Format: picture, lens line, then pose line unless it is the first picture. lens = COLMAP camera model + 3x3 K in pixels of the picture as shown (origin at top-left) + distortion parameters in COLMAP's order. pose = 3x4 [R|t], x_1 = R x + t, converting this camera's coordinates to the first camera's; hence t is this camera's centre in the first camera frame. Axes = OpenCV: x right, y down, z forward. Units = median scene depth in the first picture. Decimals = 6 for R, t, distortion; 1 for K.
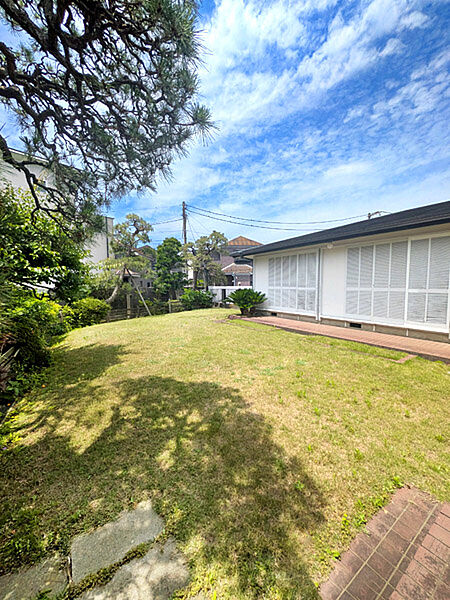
lens RADIAL K [[238.4, 0, 225.7], [0, 238.4, 305.8], [0, 0, 1]] dist [0.015986, 0.000054]
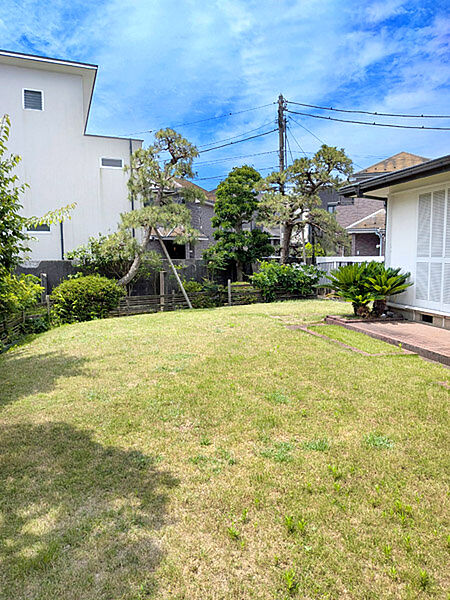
lens RADIAL K [[435.8, 0, 223.2], [0, 435.8, 300.5], [0, 0, 1]] dist [-0.004077, -0.031281]
pose [[0.927404, 0.038550, -0.372070, 0.146457], [-0.031959, 0.999204, 0.023869, -0.005767], [0.372694, -0.010246, 0.927898, 0.091240]]
